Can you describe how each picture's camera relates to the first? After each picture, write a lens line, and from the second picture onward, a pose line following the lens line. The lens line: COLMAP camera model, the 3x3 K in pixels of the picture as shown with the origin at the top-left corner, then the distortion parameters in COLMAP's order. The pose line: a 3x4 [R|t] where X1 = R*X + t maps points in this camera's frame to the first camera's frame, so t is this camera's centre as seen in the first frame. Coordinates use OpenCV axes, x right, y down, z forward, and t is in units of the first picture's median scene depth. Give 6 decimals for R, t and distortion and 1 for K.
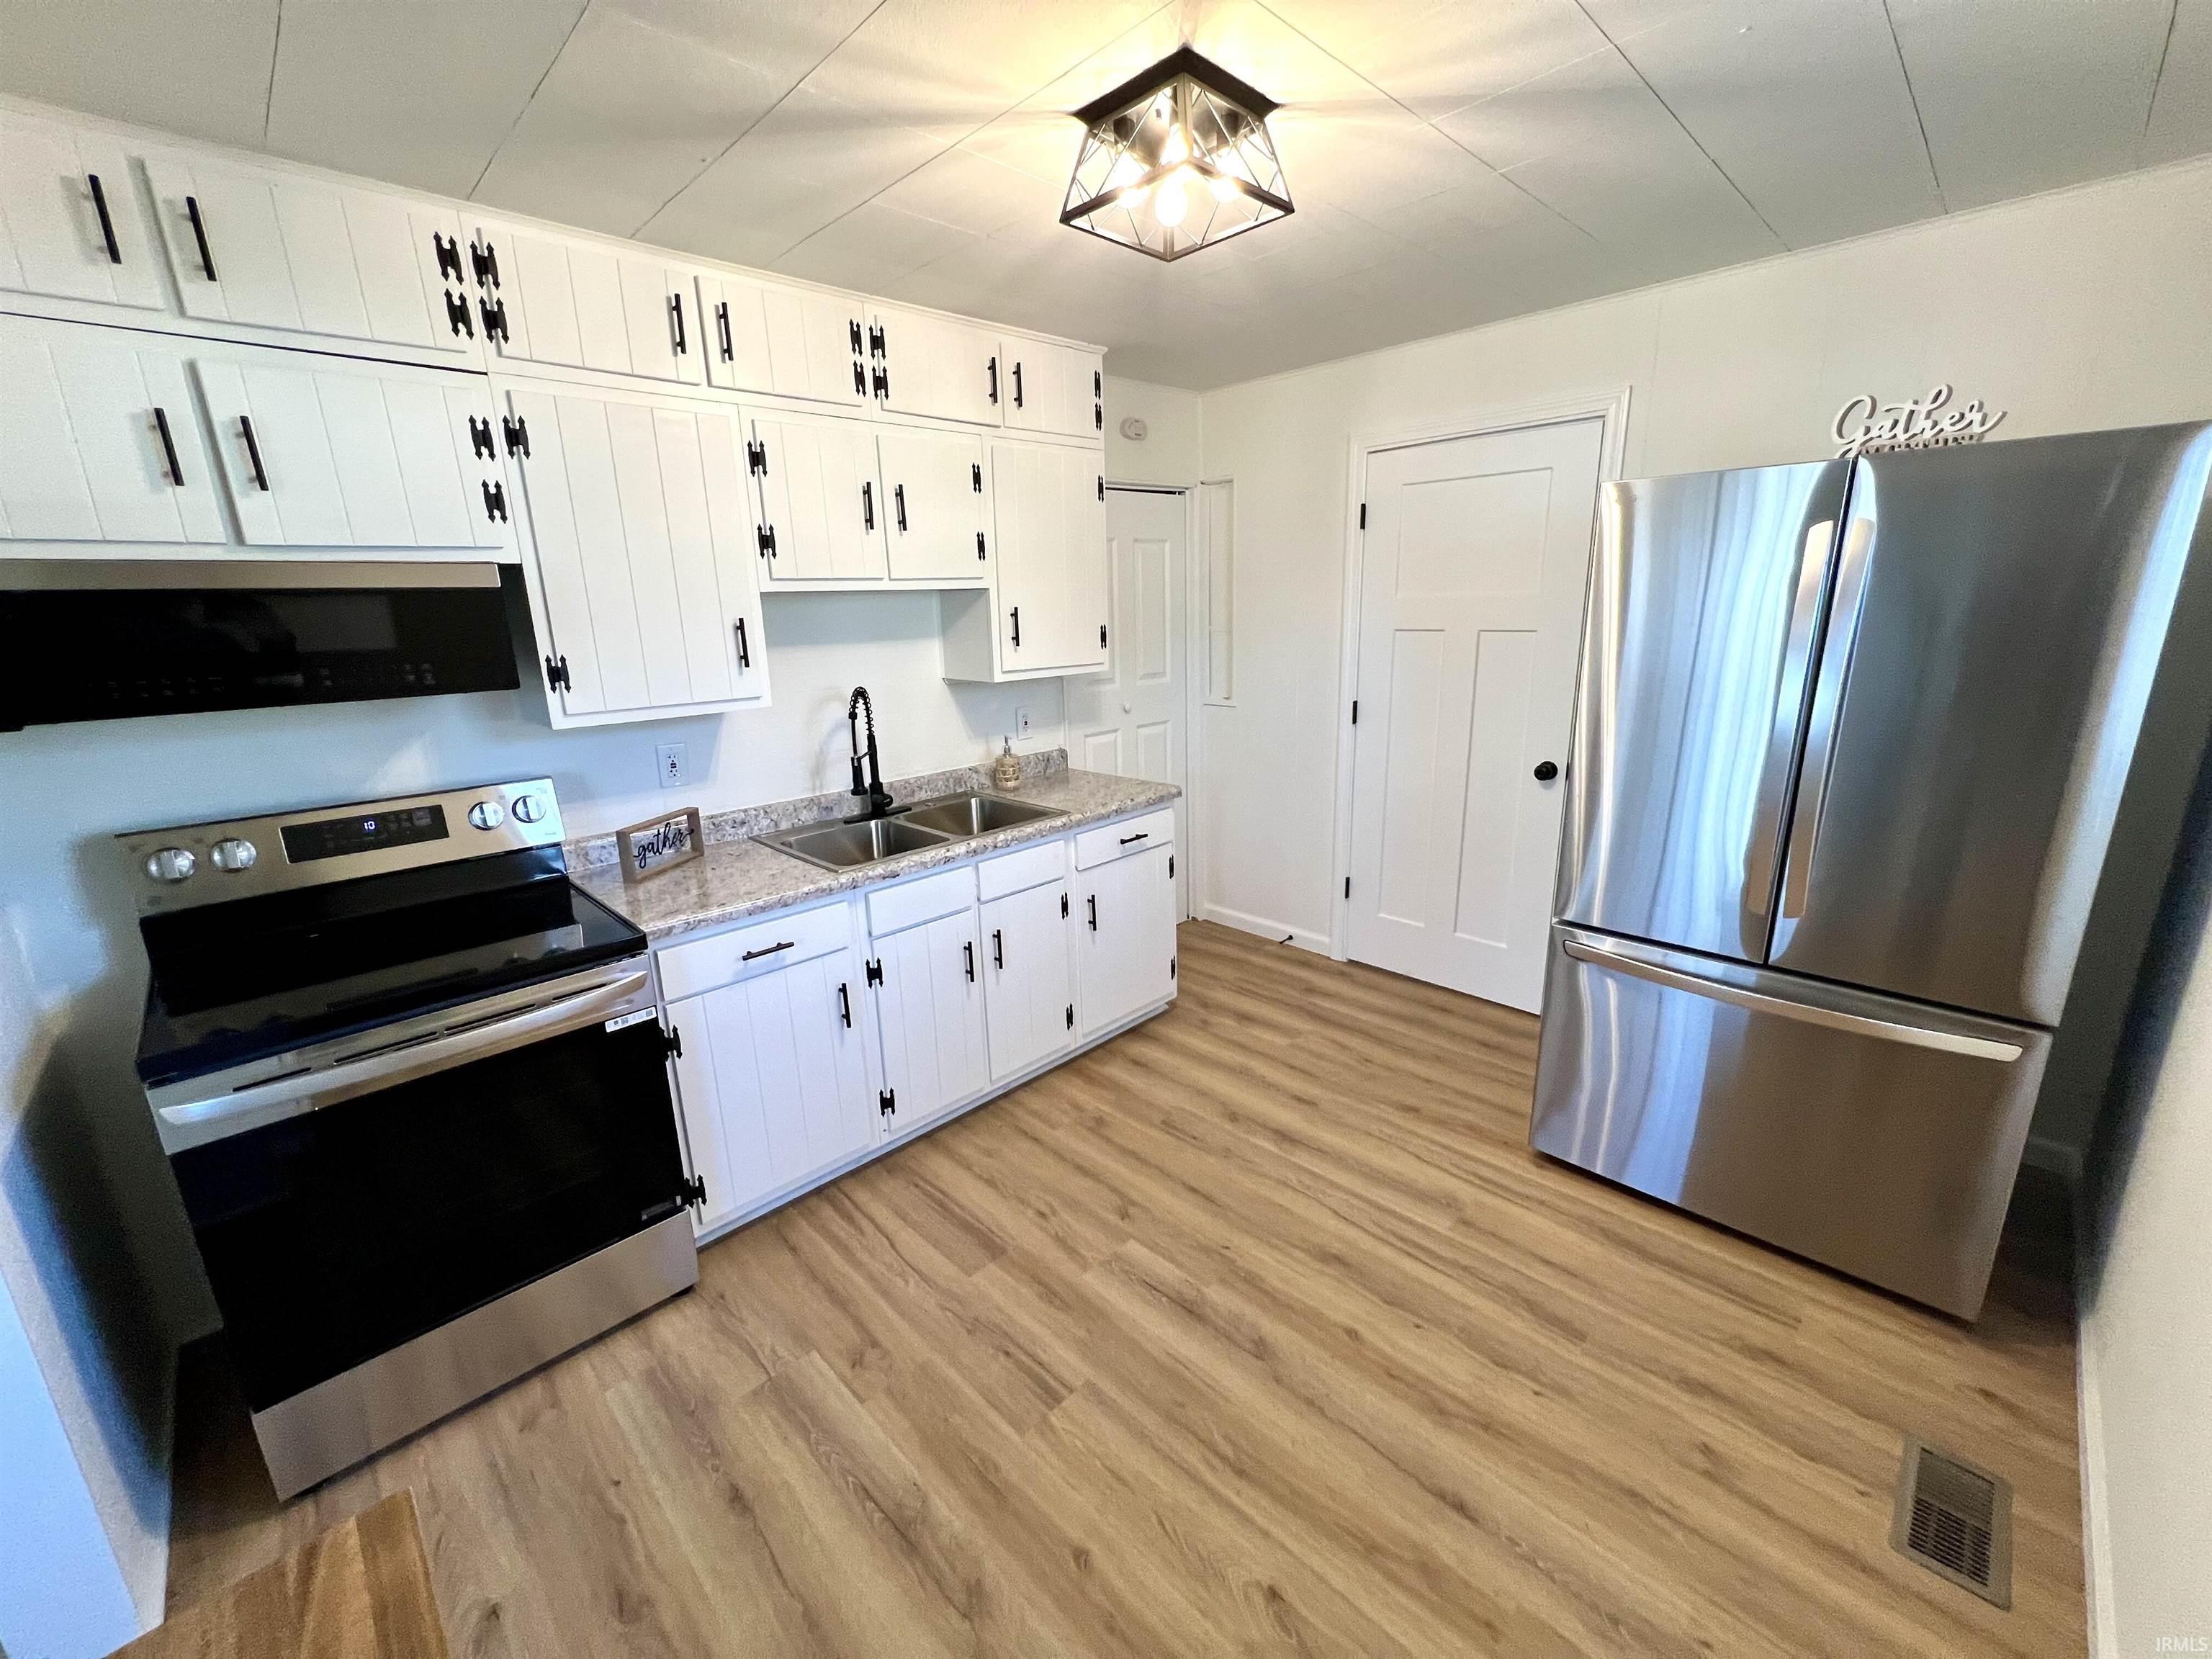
lens RADIAL K [[886.7, 0, 1106.0], [0, 886.7, 829.5], [0, 0, 1]] dist [-0.000486, 0.000212]
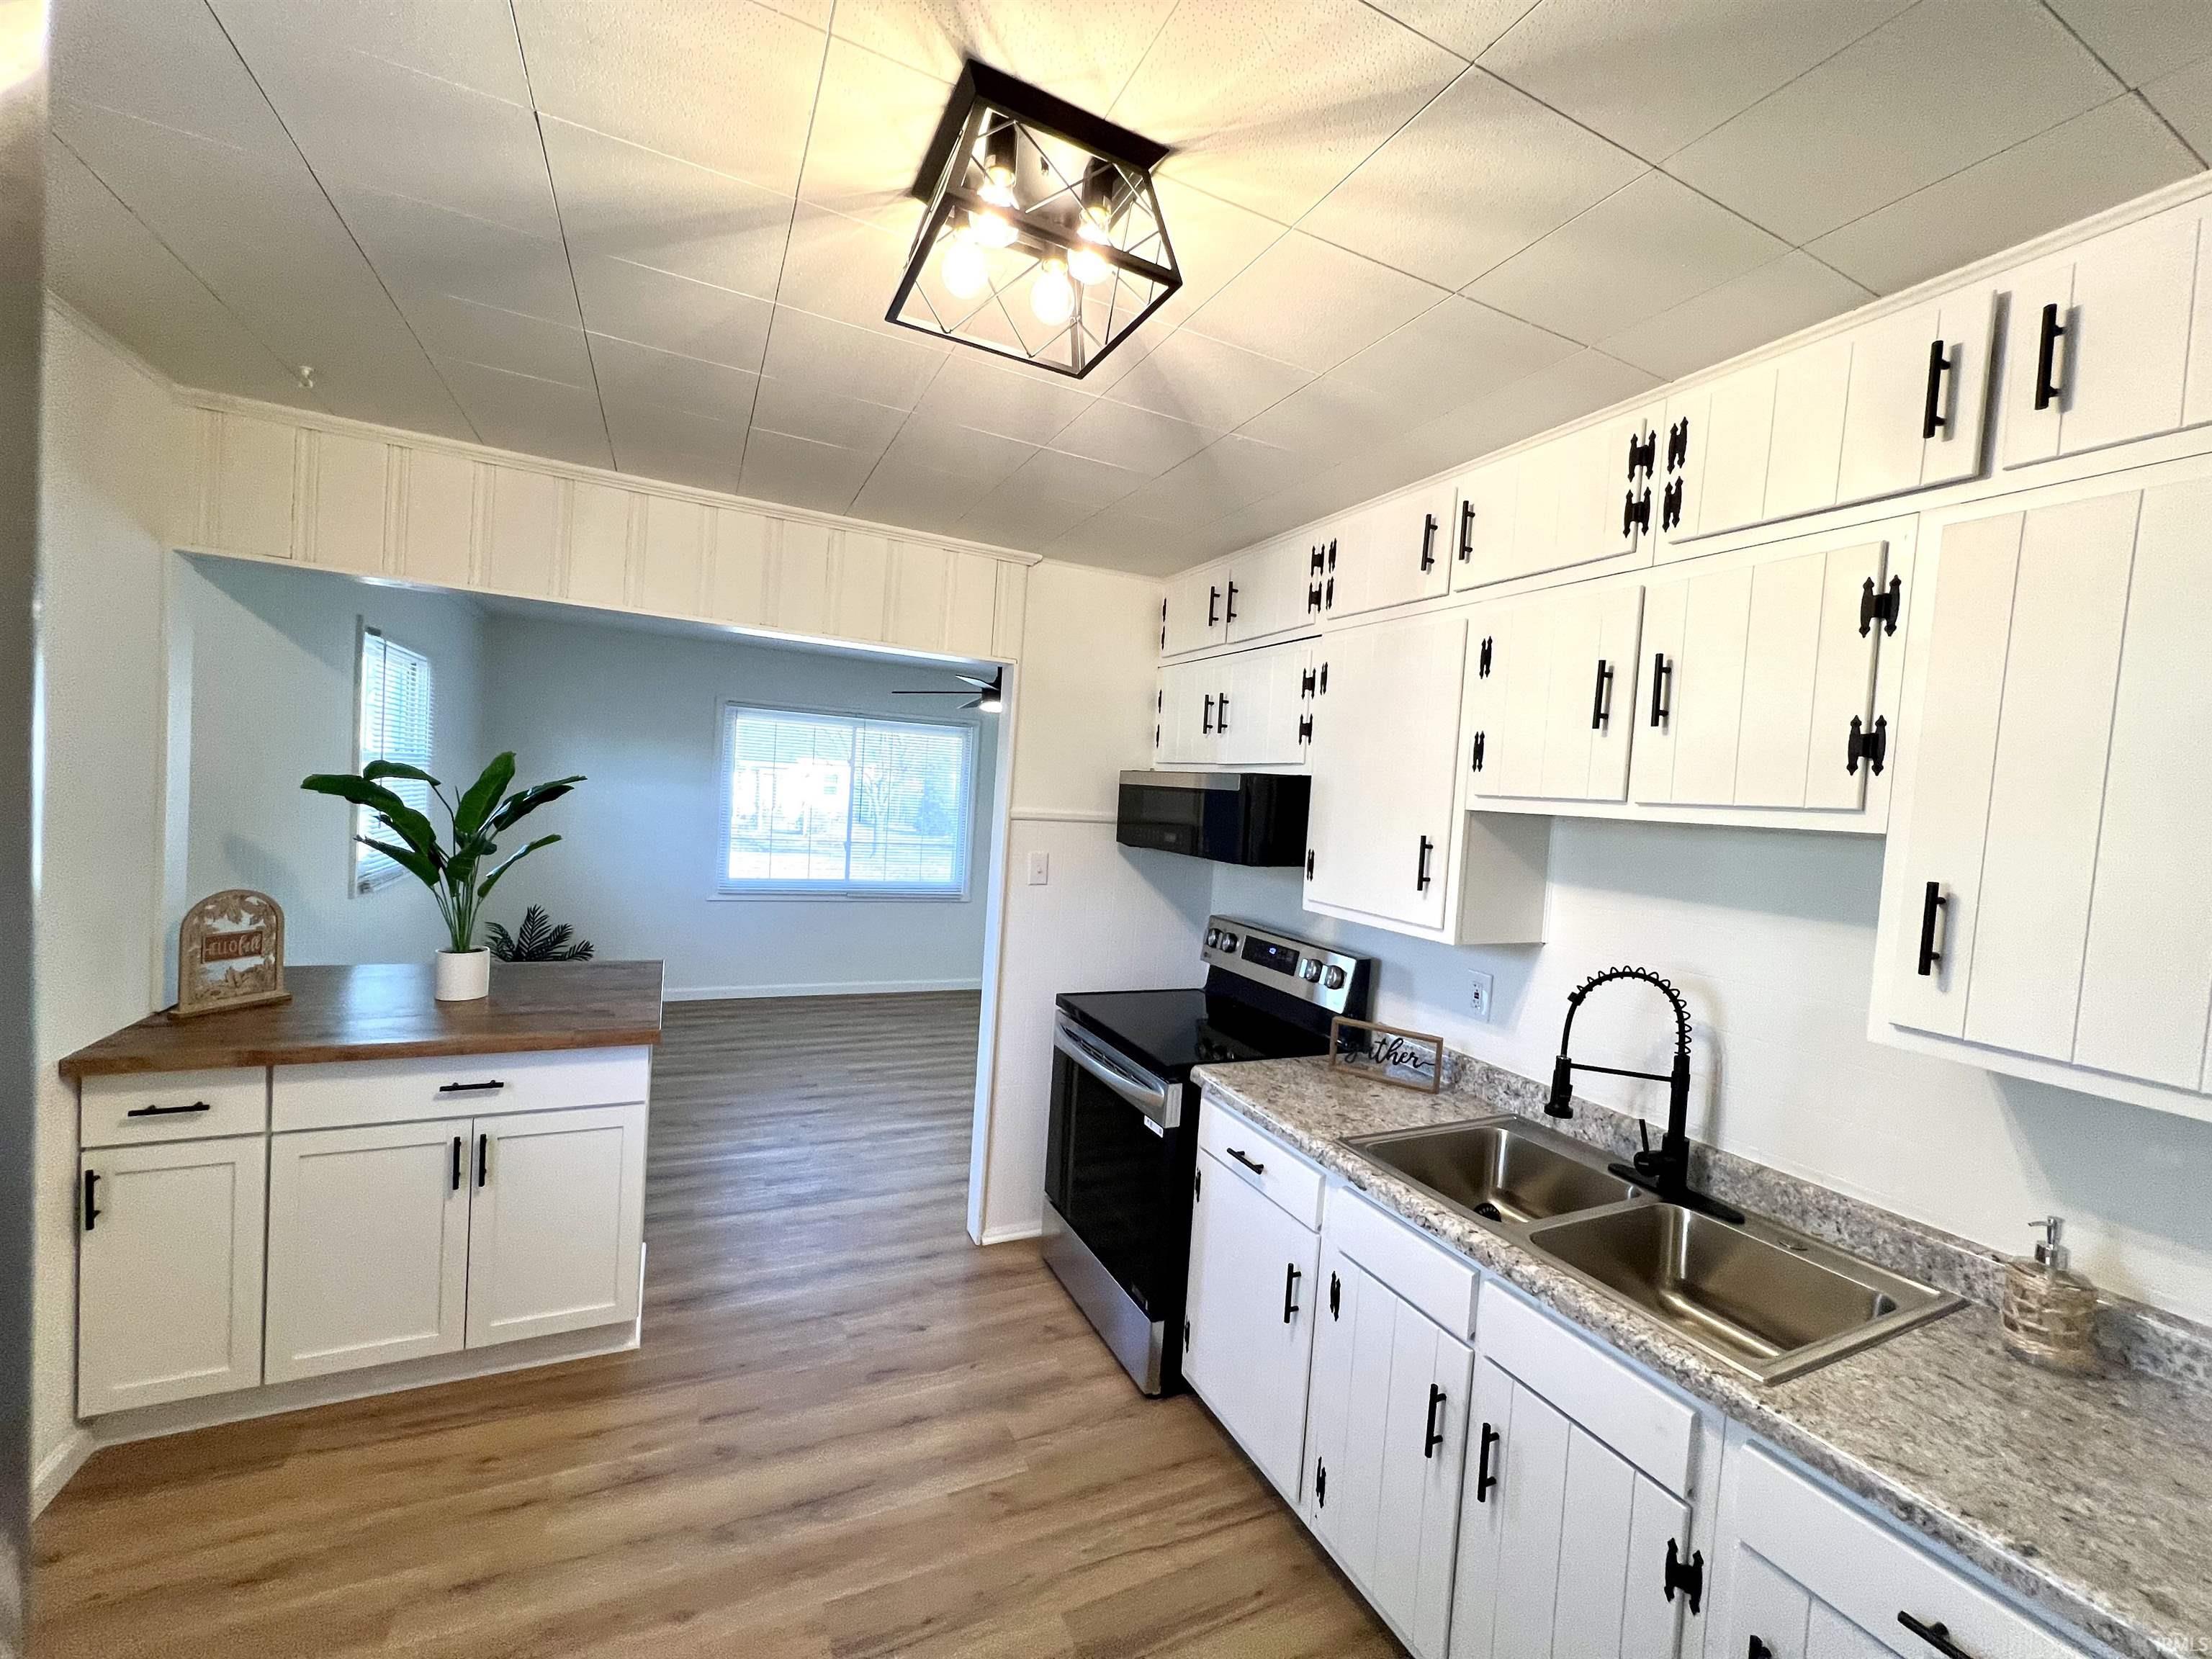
lens RADIAL K [[886.7, 0, 1106.0], [0, 886.7, 829.5], [0, 0, 1]] dist [-0.000486, 0.000212]
pose [[-0.327829, 0.046462, -0.943594, 0.558212], [-0.292943, 0.944561, 0.148286, -0.300438], [0.898172, 0.325032, -0.296044, 1.036885]]
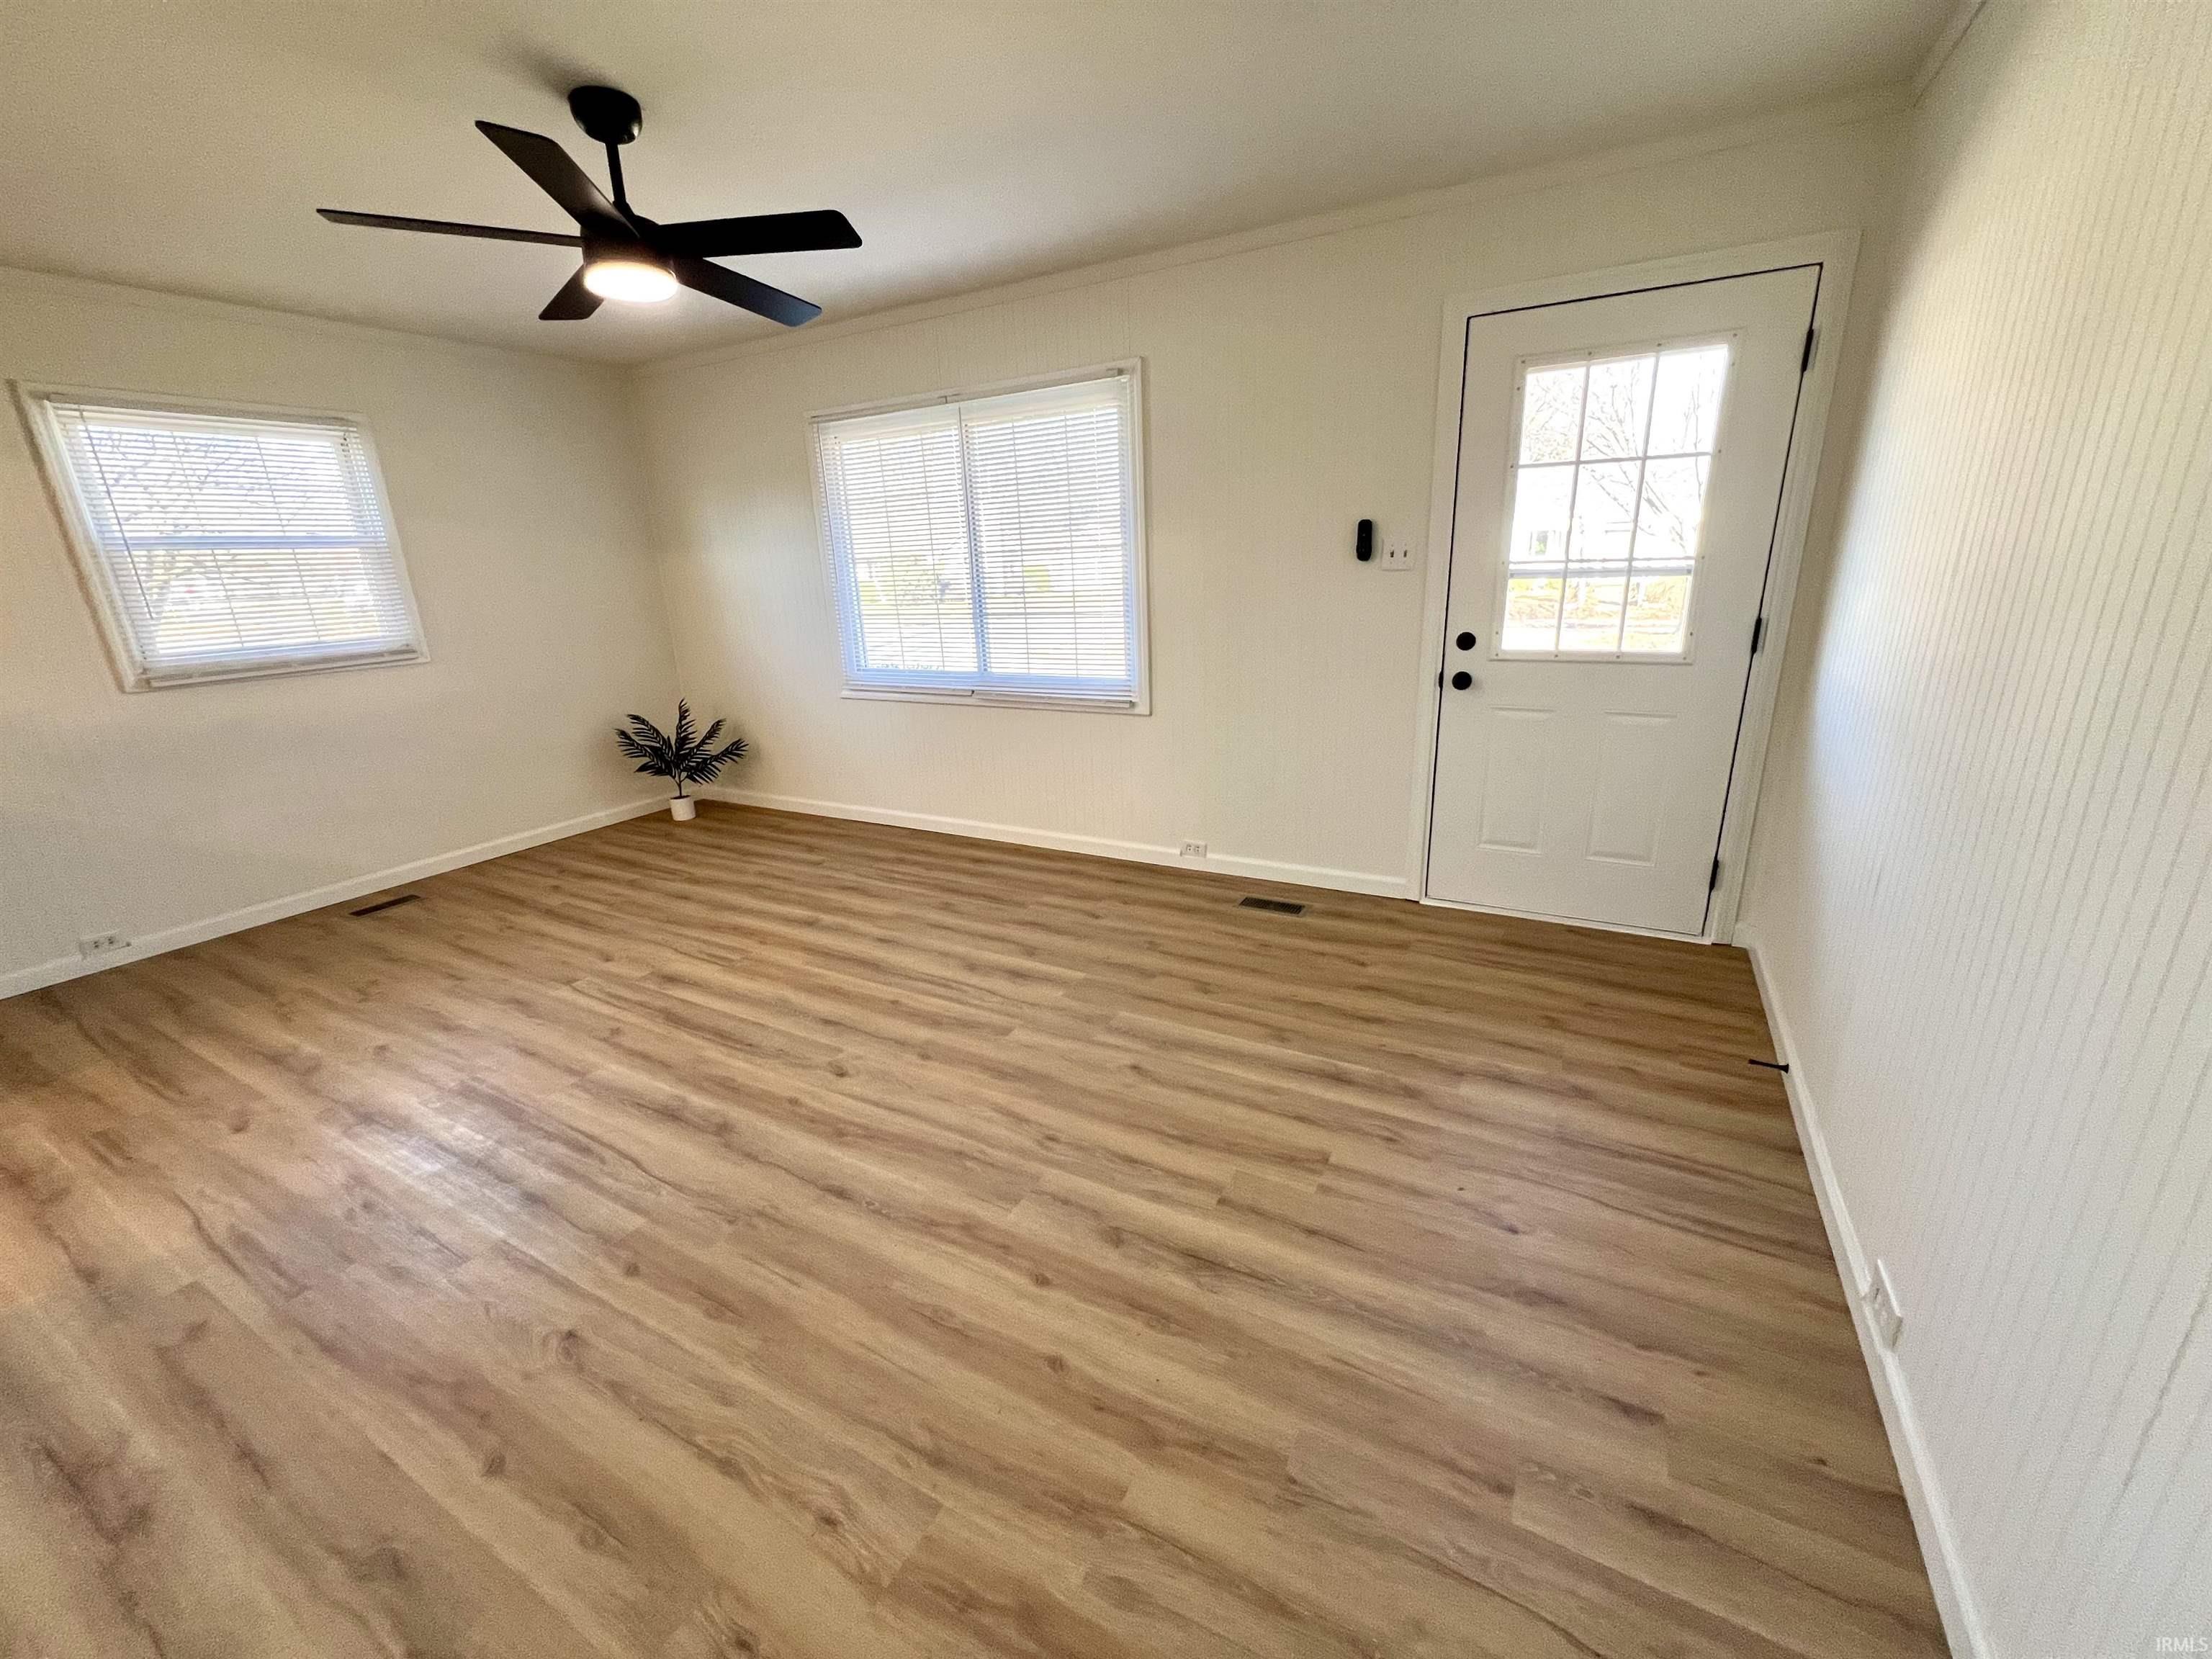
lens RADIAL K [[886.7, 0, 1106.0], [0, 886.7, 829.5], [0, 0, 1]] dist [-0.000486, 0.000212]
pose [[-0.959376, 0.145490, -0.241724, -1.724258], [-0.003972, 0.849728, 0.527206, -0.180195], [0.282103, 0.506749, -0.814631, 1.280829]]
